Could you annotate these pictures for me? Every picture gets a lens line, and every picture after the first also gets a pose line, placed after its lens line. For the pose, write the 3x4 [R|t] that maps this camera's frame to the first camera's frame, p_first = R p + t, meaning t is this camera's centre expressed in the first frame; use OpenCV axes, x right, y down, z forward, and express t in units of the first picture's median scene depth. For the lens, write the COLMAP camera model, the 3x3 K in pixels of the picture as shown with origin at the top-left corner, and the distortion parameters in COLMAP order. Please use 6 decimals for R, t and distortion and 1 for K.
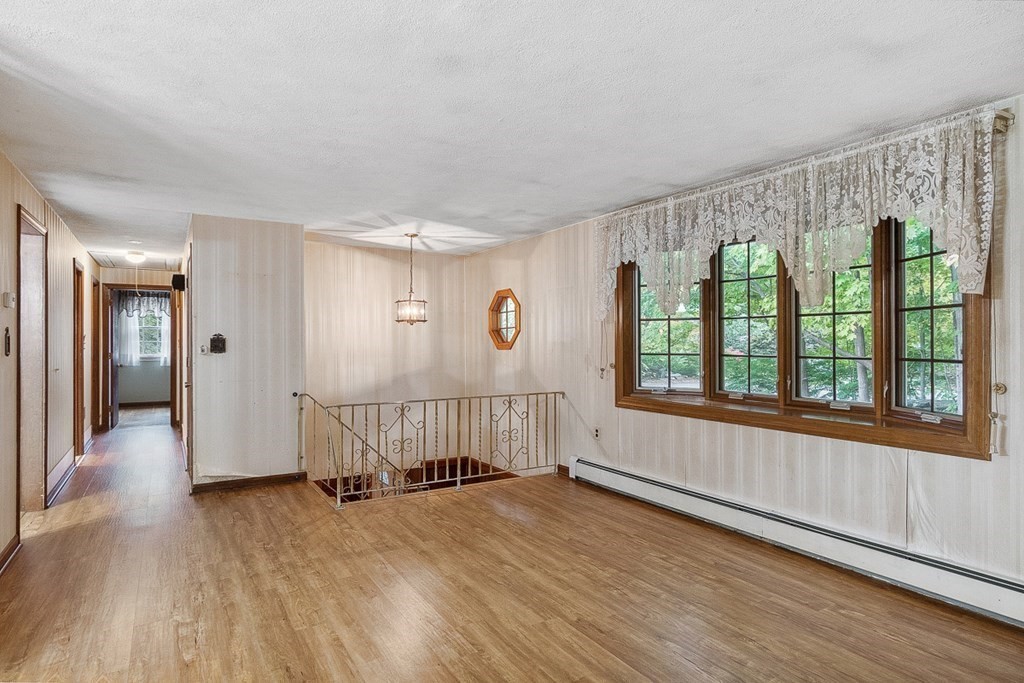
lens RADIAL K [[561.3, 0, 512.0], [0, 561.3, 341.5], [0, 0, 1]] dist [-0.000685, 0.000766]
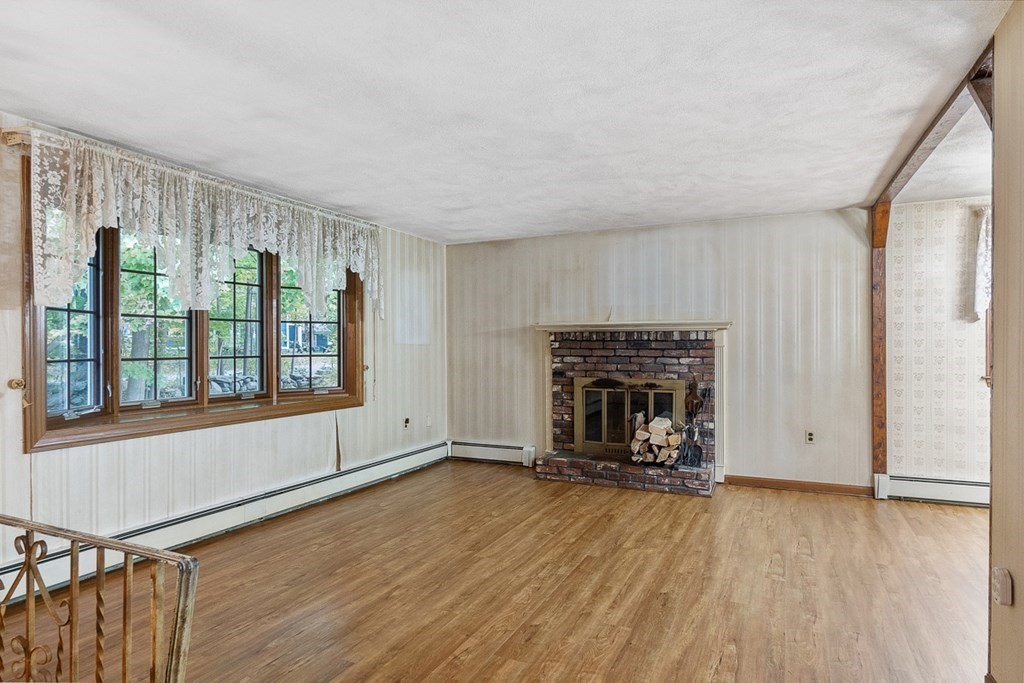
lens RADIAL K [[561.3, 0, 512.0], [0, 561.3, 341.5], [0, 0, 1]] dist [-0.000685, 0.000766]
pose [[-0.535066, 0.009444, 0.844757, -0.875190], [0.002208, 0.999950, -0.009780, 0.011242], [-0.844807, -0.003368, -0.535060, 1.341234]]
